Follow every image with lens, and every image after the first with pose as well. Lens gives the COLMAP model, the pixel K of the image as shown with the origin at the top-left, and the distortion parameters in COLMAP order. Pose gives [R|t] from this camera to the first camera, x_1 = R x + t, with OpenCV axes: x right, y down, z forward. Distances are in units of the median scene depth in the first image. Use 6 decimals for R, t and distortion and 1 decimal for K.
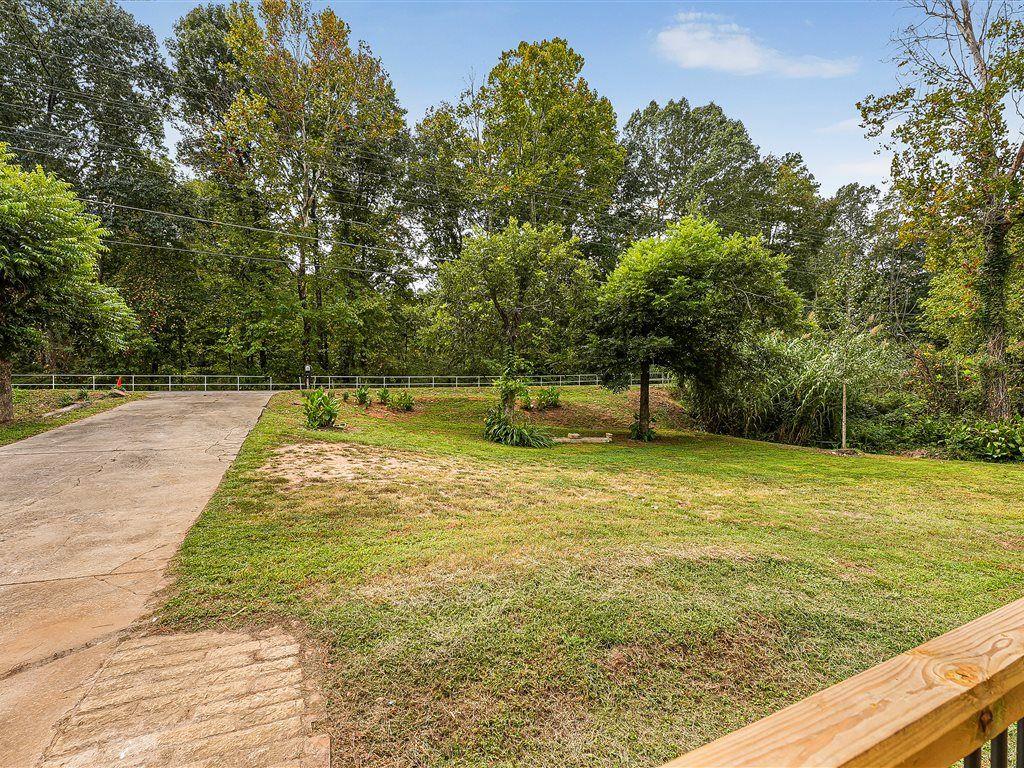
lens RADIAL K [[465.0, 0, 512.2], [0, 465.0, 389.9], [0, 0, 1]] dist [0.000057, -0.000320]
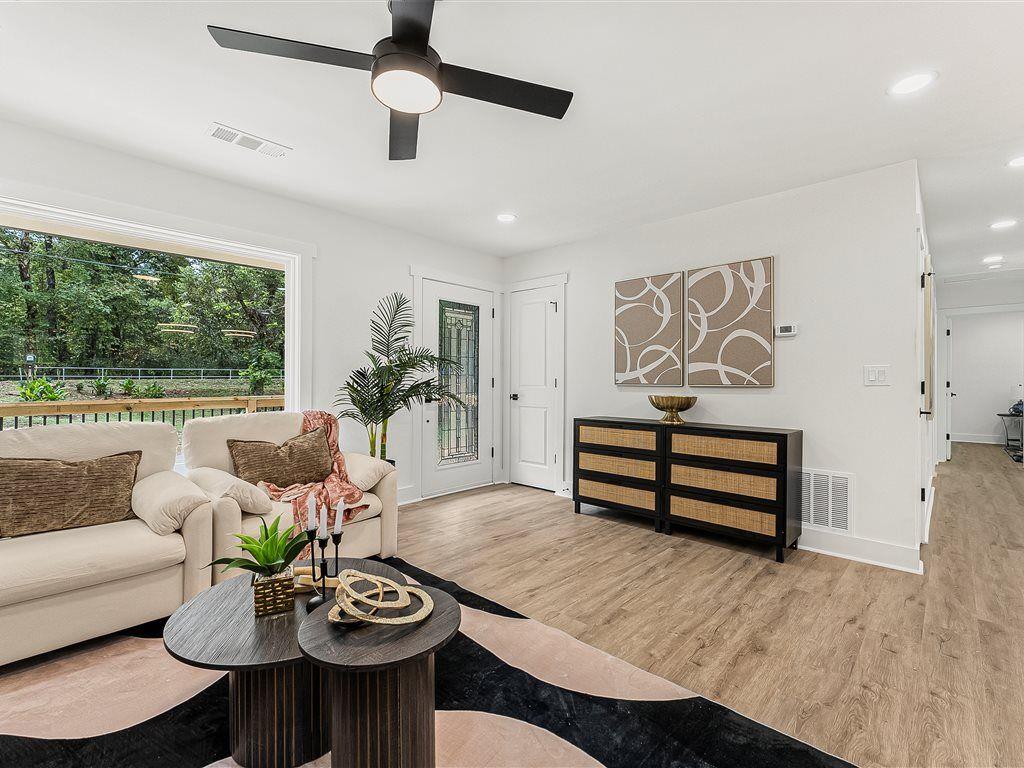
lens RADIAL K [[468.7, 0, 511.9], [0, 468.7, 378.2], [0, 0, 1]] dist [0.002103, -0.000330]
pose [[0.929976, 0.006068, 0.367571, 0.092450], [0.000258, 0.999853, -0.017157, 0.009203], [-0.367621, 0.016050, 0.929837, -0.187071]]
